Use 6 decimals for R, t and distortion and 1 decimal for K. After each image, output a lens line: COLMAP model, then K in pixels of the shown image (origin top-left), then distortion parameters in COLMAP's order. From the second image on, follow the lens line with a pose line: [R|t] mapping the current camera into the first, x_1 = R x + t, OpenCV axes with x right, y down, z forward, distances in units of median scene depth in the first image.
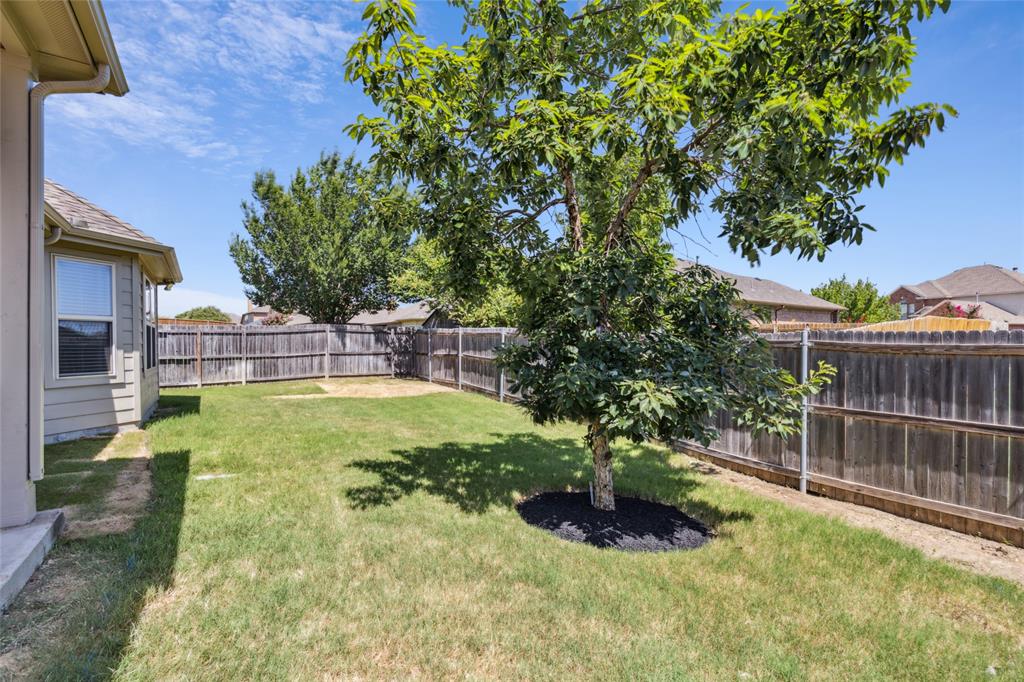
lens RADIAL K [[494.3, 0, 513.2], [0, 494.3, 342.6], [0, 0, 1]] dist [0.003359, 0.000197]
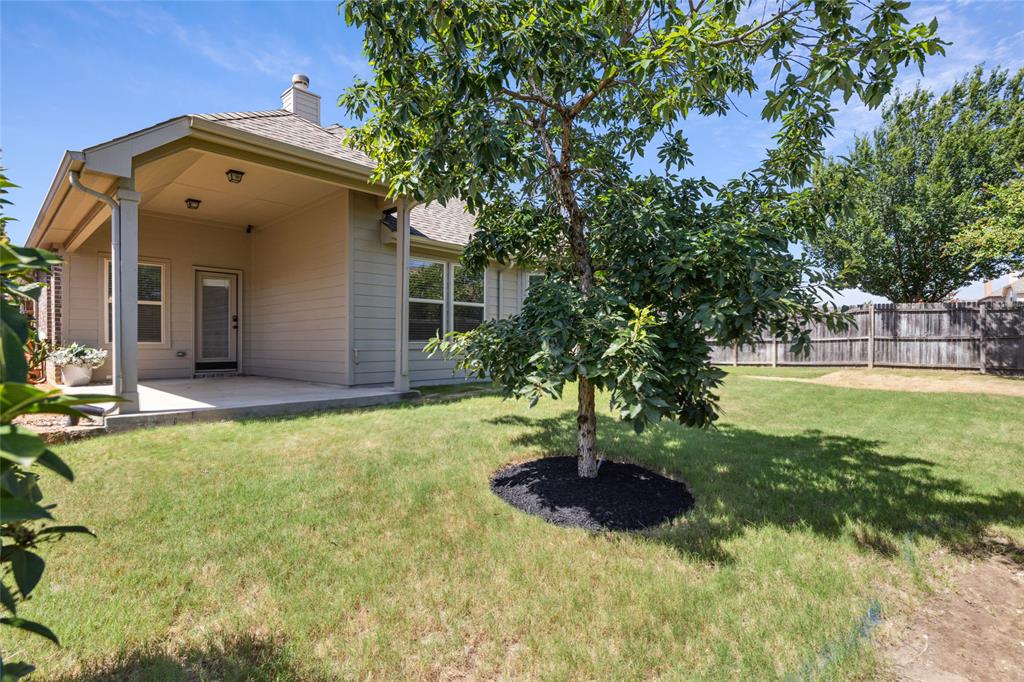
lens RADIAL K [[494.3, 0, 509.1], [0, 494.3, 341.8], [0, 0, 1]] dist [0.003359, 0.000197]
pose [[0.251137, 0.004320, -0.967942, 0.295454], [-0.000115, 0.999990, 0.004433, 0.024397], [0.967952, -0.001002, 0.251135, 0.181136]]
